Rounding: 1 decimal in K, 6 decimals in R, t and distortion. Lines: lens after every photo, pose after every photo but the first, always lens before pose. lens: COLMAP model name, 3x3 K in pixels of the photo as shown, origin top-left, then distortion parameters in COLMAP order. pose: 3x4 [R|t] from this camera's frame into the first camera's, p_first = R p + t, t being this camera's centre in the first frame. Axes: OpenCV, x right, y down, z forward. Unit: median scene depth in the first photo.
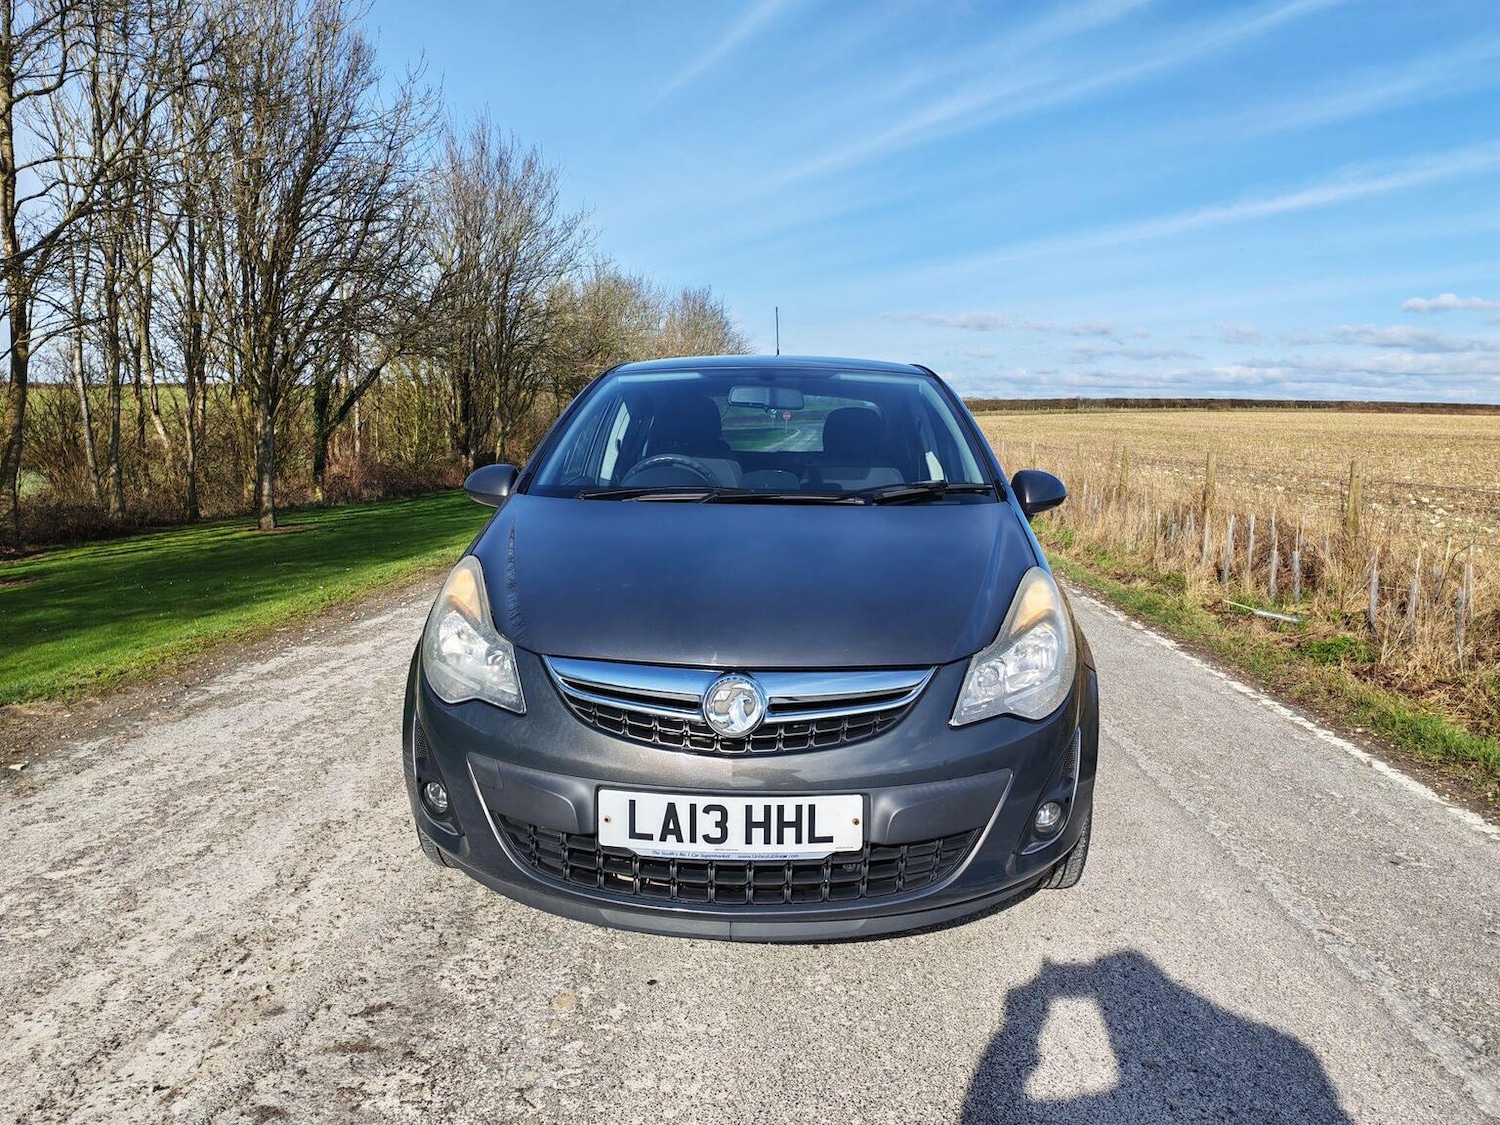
lens RADIAL K [[1140.0, 0, 749.4], [0, 1140.0, 558.1], [0, 0, 1]] dist [0.086737, -0.112684]
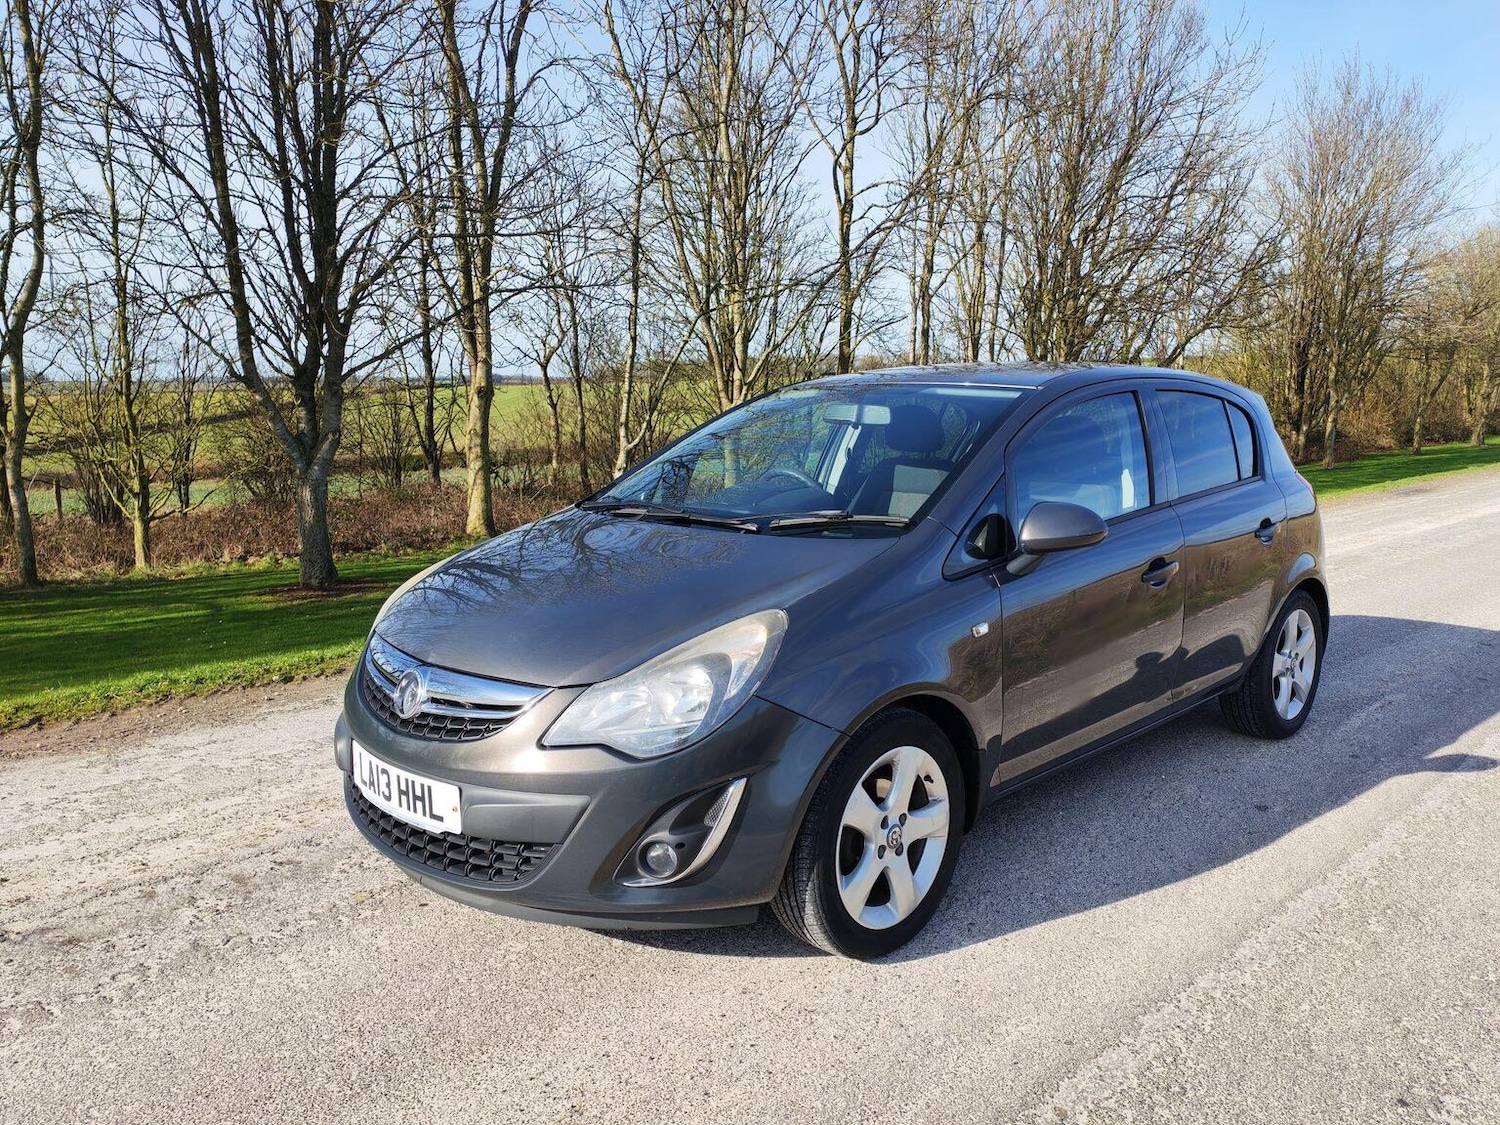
lens RADIAL K [[1131.1, 0, 749.9], [0, 1131.1, 559.3], [0, 0, 1]] dist [0.088785, -0.110403]
pose [[0.737440, 0.082107, -0.670403, 1.024043], [-0.064940, 0.996604, 0.050625, -0.094623], [0.672283, 0.006203, 0.740268, 0.334095]]
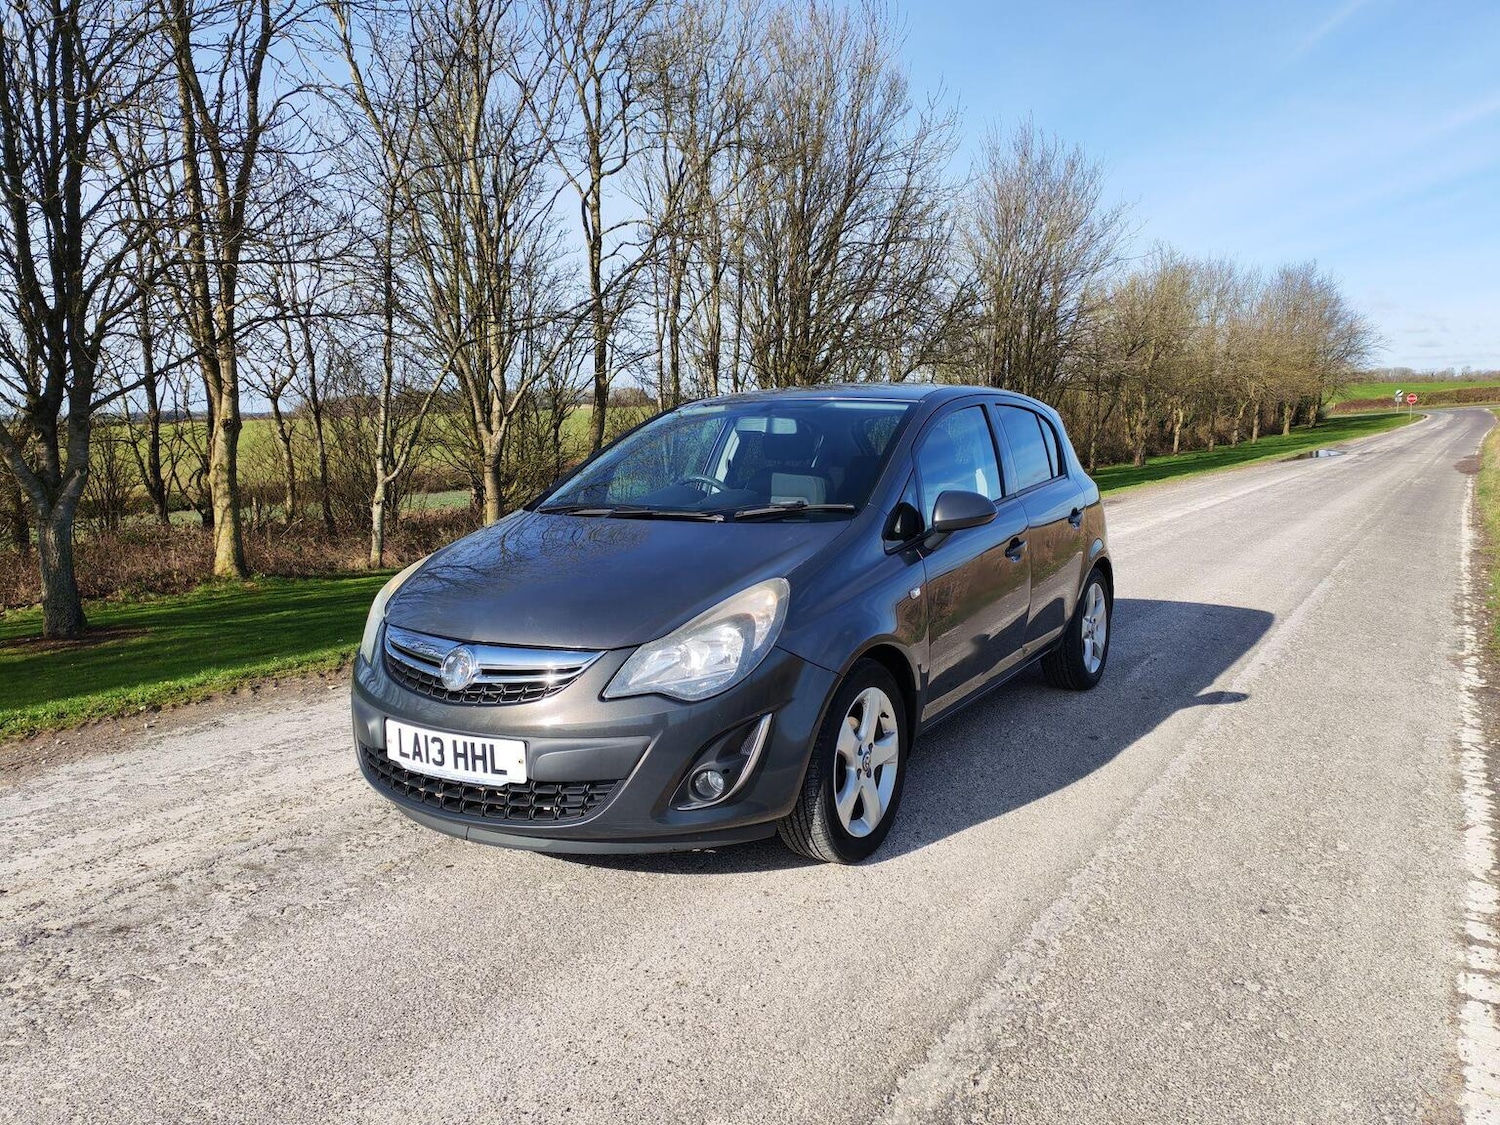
lens RADIAL K [[1131.1, 0, 749.9], [0, 1131.1, 559.3], [0, 0, 1]] dist [0.088785, -0.110403]
pose [[0.876546, 0.029780, -0.480396, 0.920601], [-0.028262, 0.999547, 0.010394, -0.025047], [0.480487, 0.004466, 0.876990, -0.031784]]
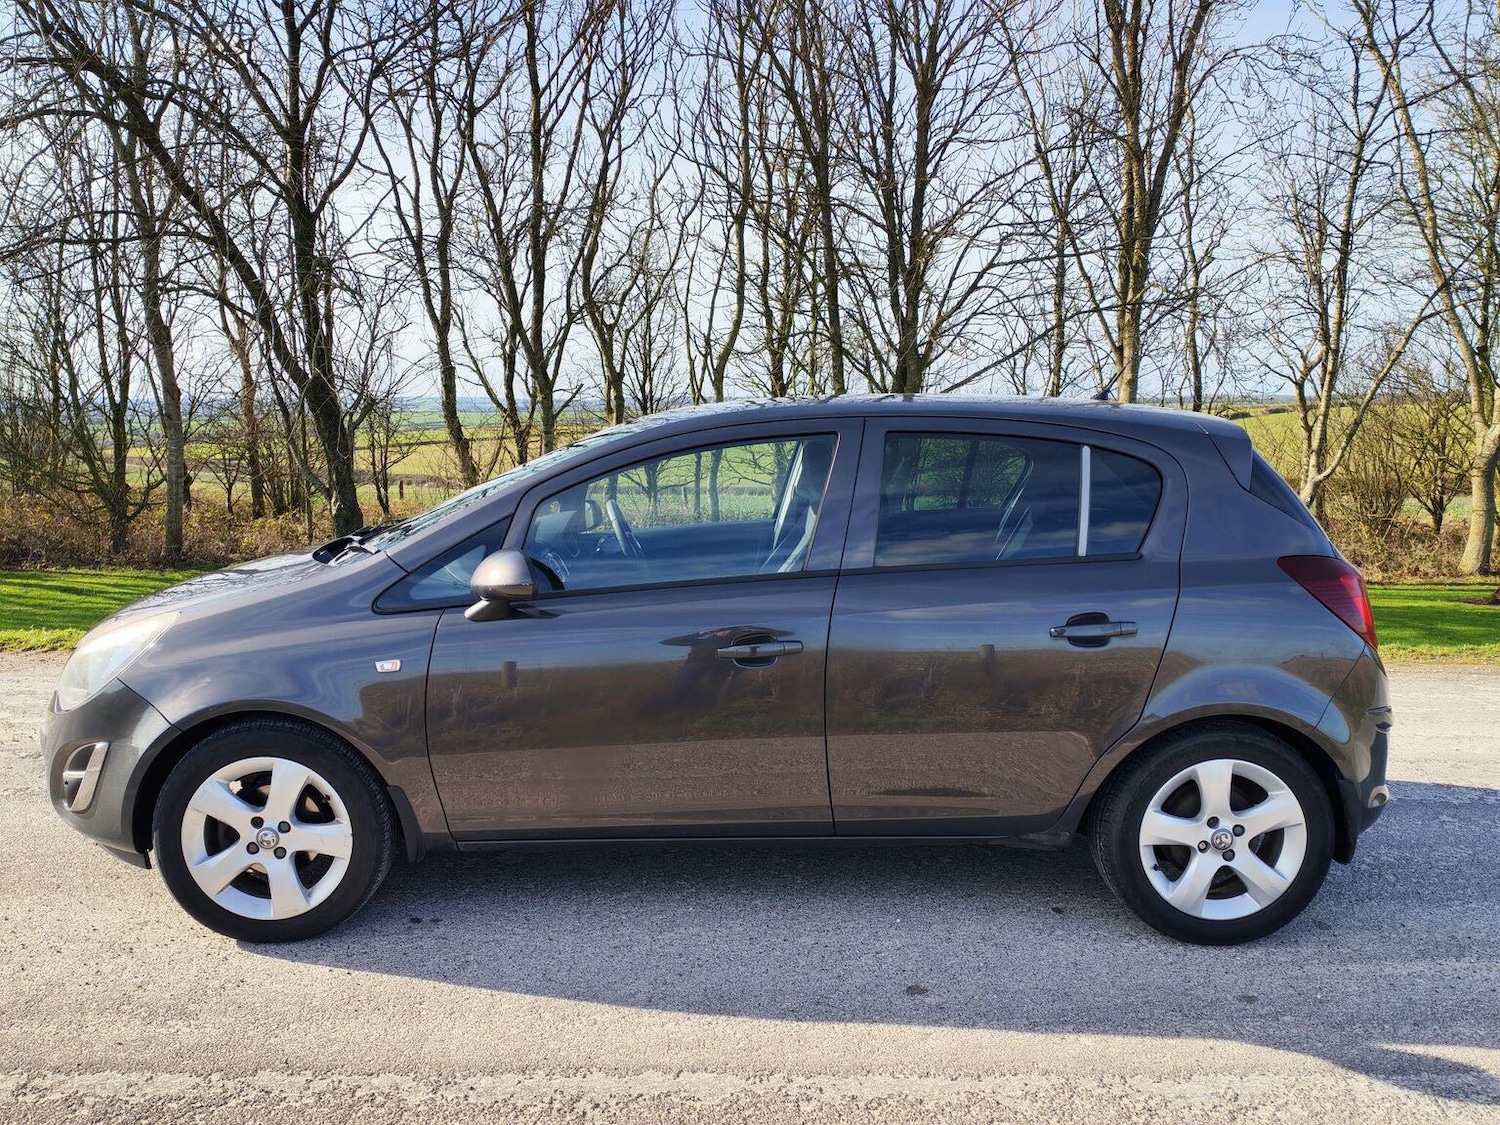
lens RADIAL K [[1130.0, 0, 743.5], [0, 1130.0, 572.0], [0, 0, 1]] dist [0.083747, -0.103438]
pose [[0.093672, 0.123526, -0.987910, 1.644343], [-0.115058, 0.986968, 0.112499, -0.257180], [0.988932, 0.103129, 0.106664, 1.672755]]
